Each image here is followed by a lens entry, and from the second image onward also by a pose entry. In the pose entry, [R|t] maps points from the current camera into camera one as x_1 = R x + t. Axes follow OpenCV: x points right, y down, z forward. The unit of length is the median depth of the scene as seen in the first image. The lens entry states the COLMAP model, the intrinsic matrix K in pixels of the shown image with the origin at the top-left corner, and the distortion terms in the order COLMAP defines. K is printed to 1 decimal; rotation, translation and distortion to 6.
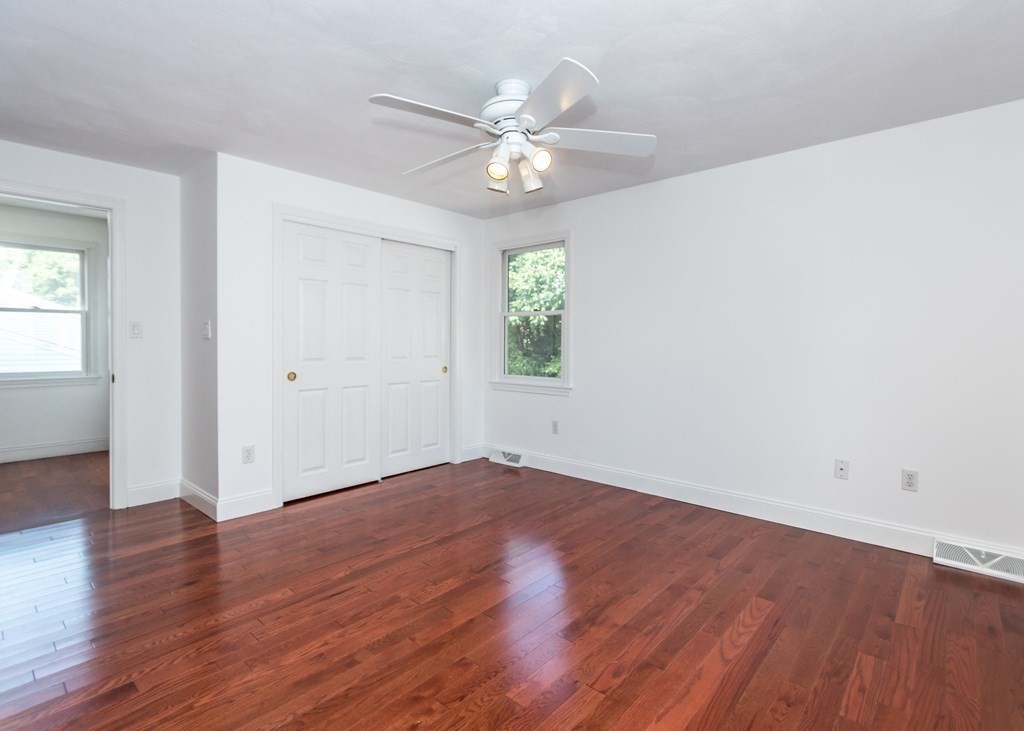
lens RADIAL K [[492.7, 0, 512.6], [0, 492.7, 358.2], [0, 0, 1]] dist [0.005012, 0.000051]
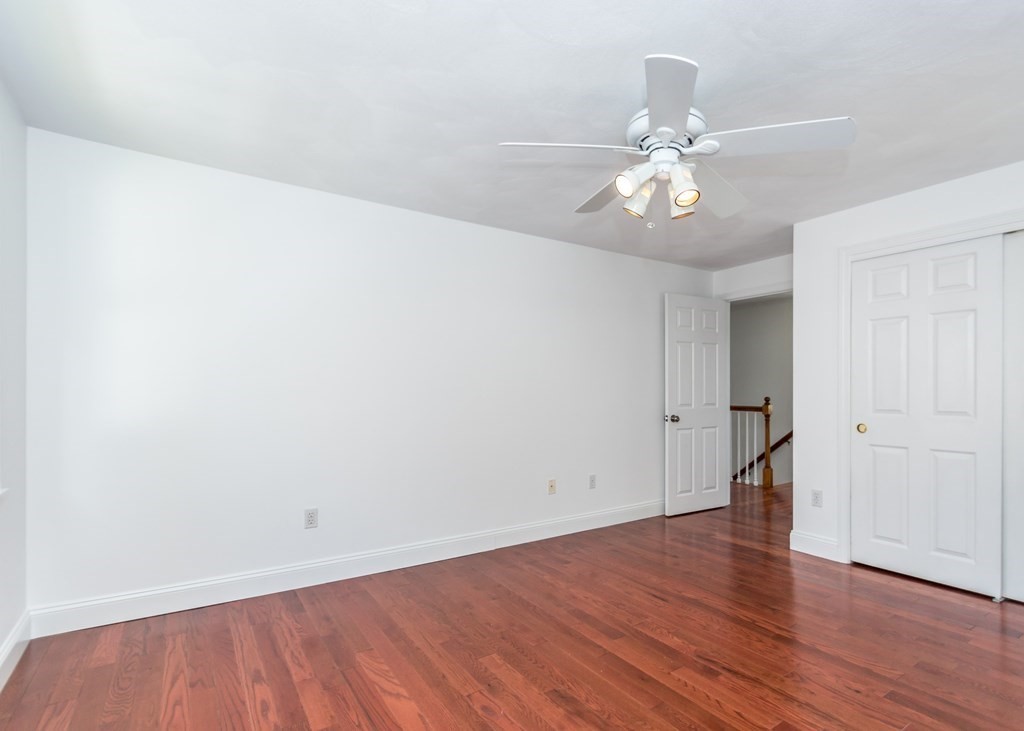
lens RADIAL K [[527.6, 0, 588.8], [0, 527.6, 397.3], [0, 0, 1]] dist [-0.008088, -0.000478]
pose [[-0.183205, 0.004851, -0.983063, 0.776386], [-0.032893, 0.999398, 0.011062, -0.018451], [0.982524, 0.034362, -0.182935, 0.865274]]
